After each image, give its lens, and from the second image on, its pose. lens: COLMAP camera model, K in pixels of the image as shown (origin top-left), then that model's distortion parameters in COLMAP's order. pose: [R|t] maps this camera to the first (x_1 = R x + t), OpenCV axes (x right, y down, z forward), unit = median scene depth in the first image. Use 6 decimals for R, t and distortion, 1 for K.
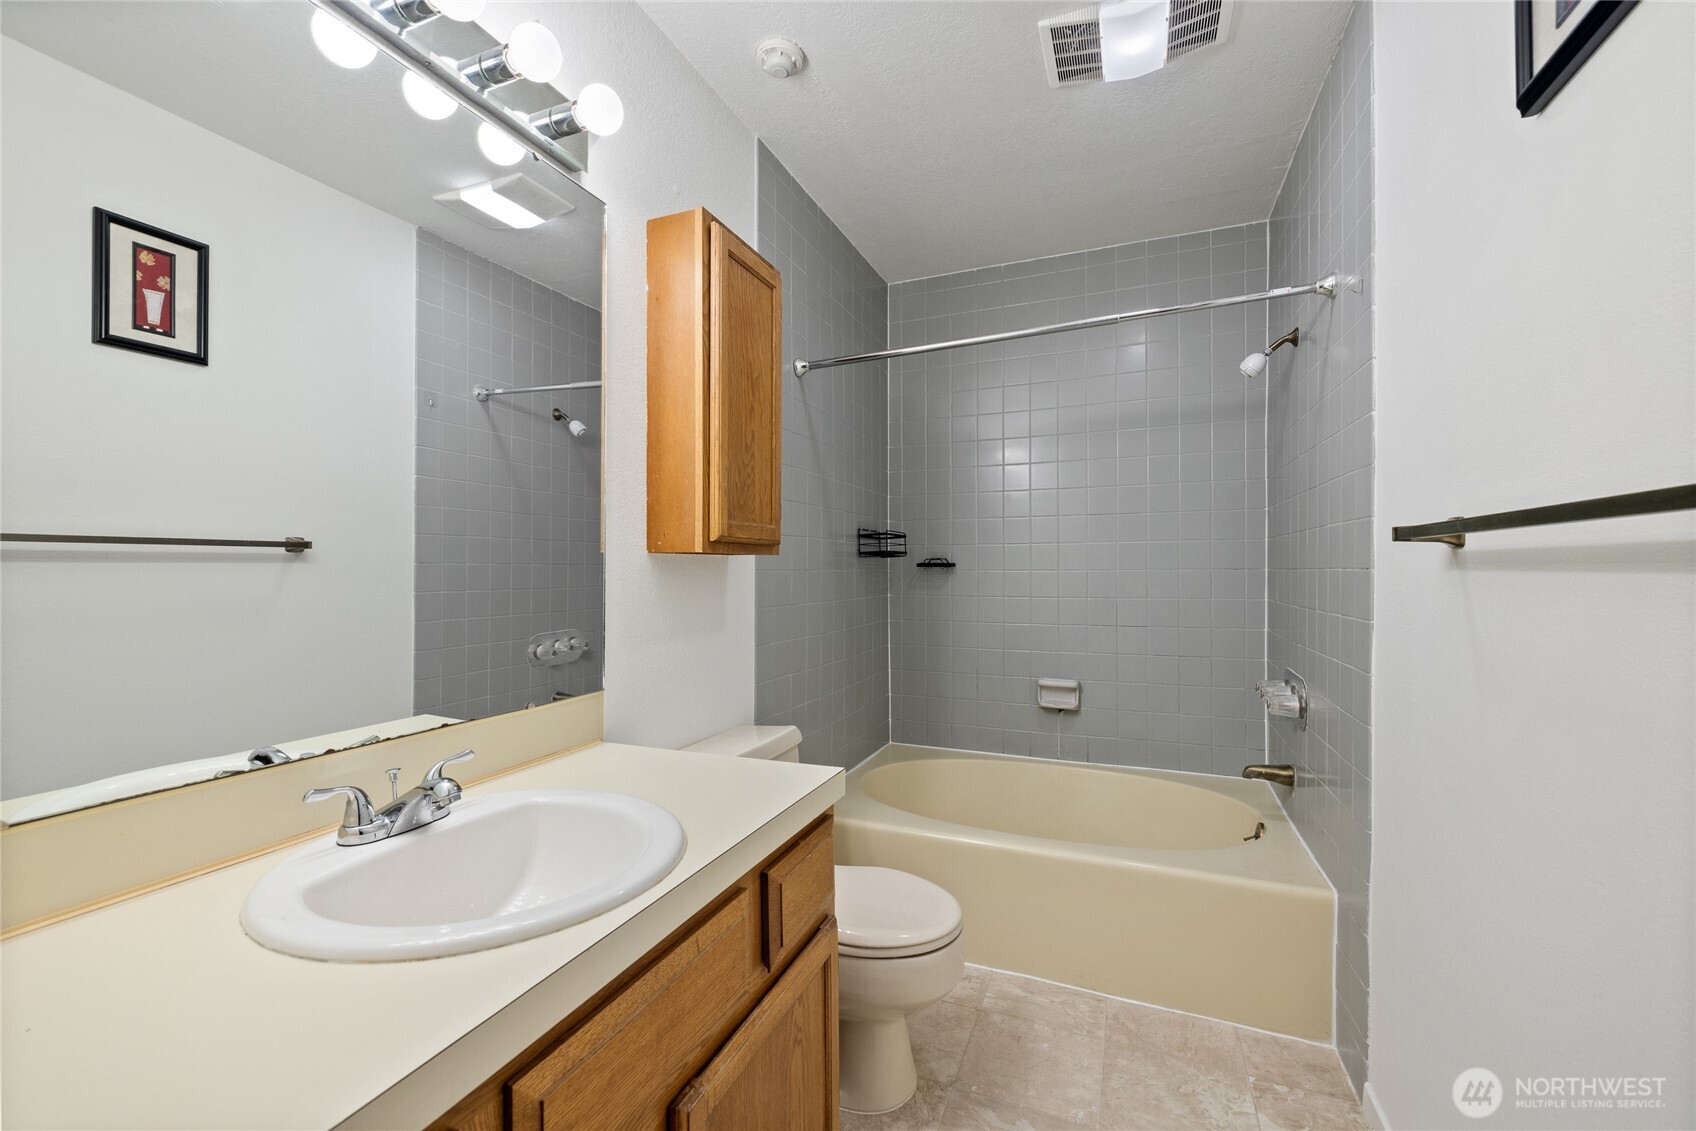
lens RADIAL K [[715.0, 0, 846.9], [0, 715.0, 546.1], [0, 0, 1]] dist [0.001048, 0.000044]
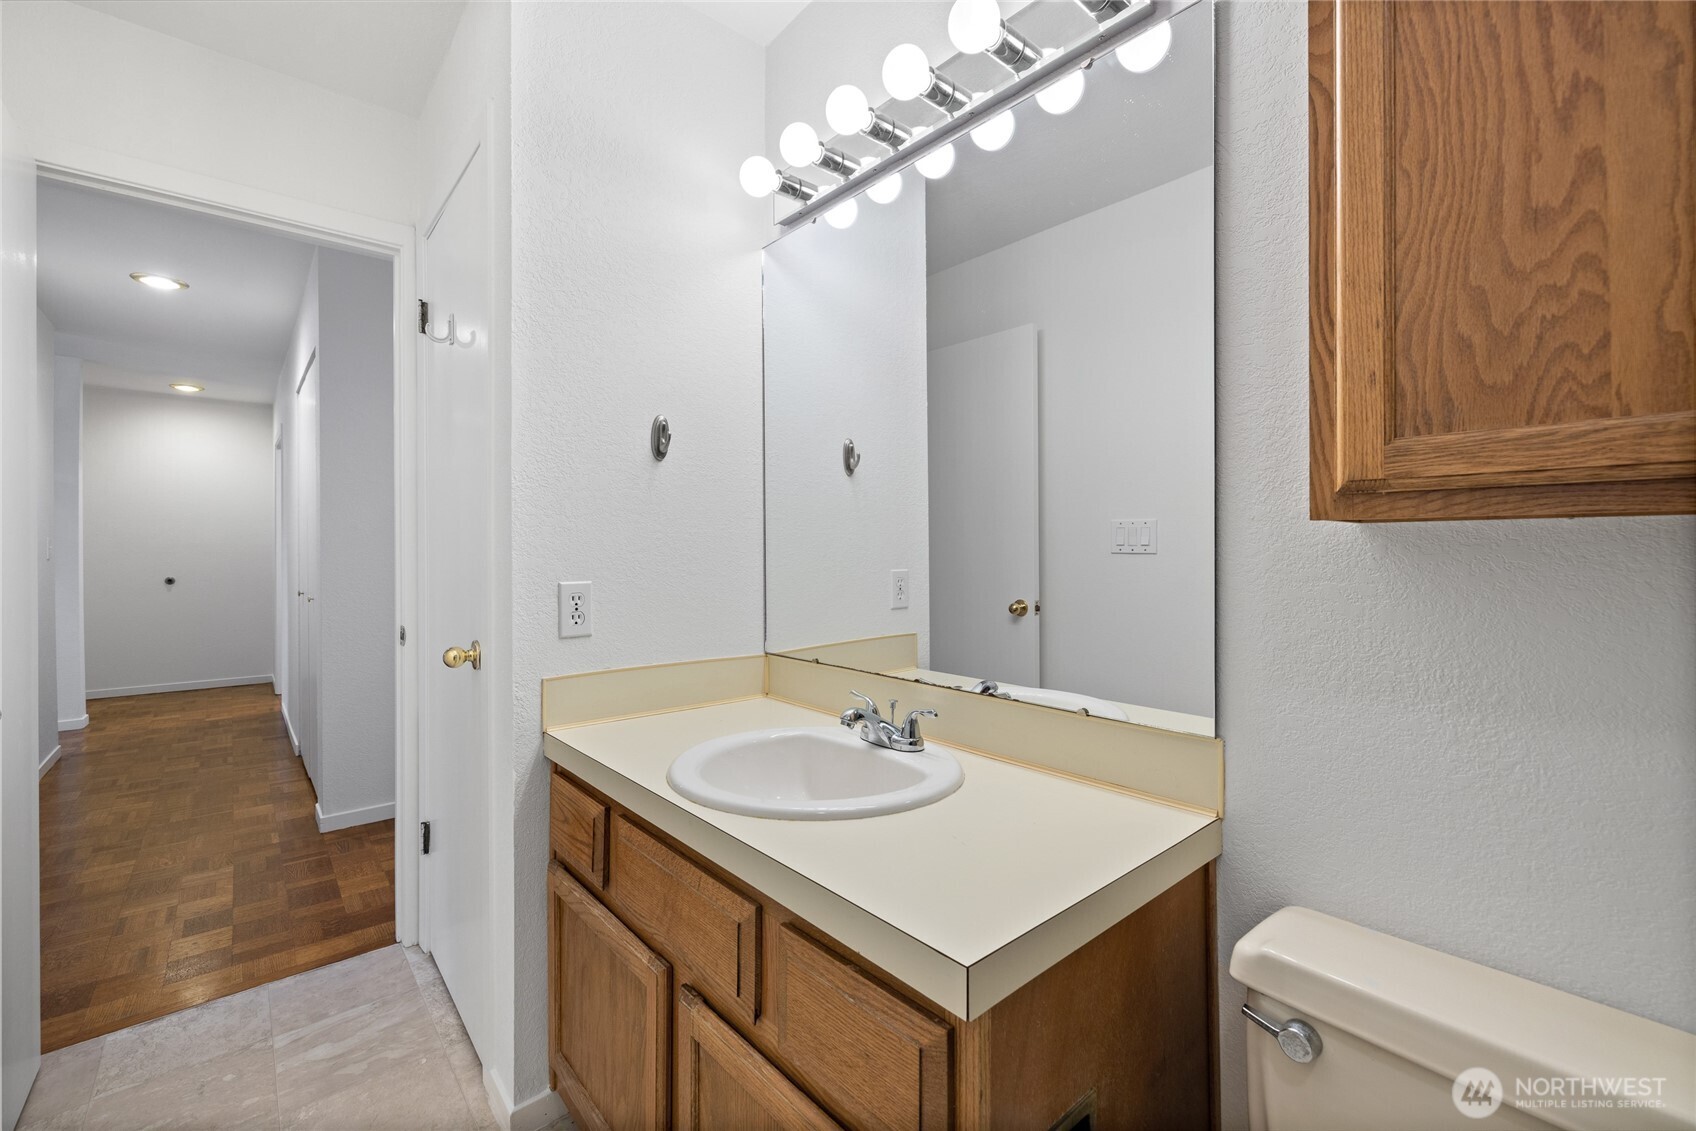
lens RADIAL K [[715.0, 0, 846.9], [0, 715.0, 546.1], [0, 0, 1]] dist [0.001048, 0.000044]
pose [[-0.457016, -0.004453, -0.889448, 0.342615], [0.031793, 0.999267, -0.021338, 0.024092], [0.888890, -0.038030, -0.456539, 0.854113]]
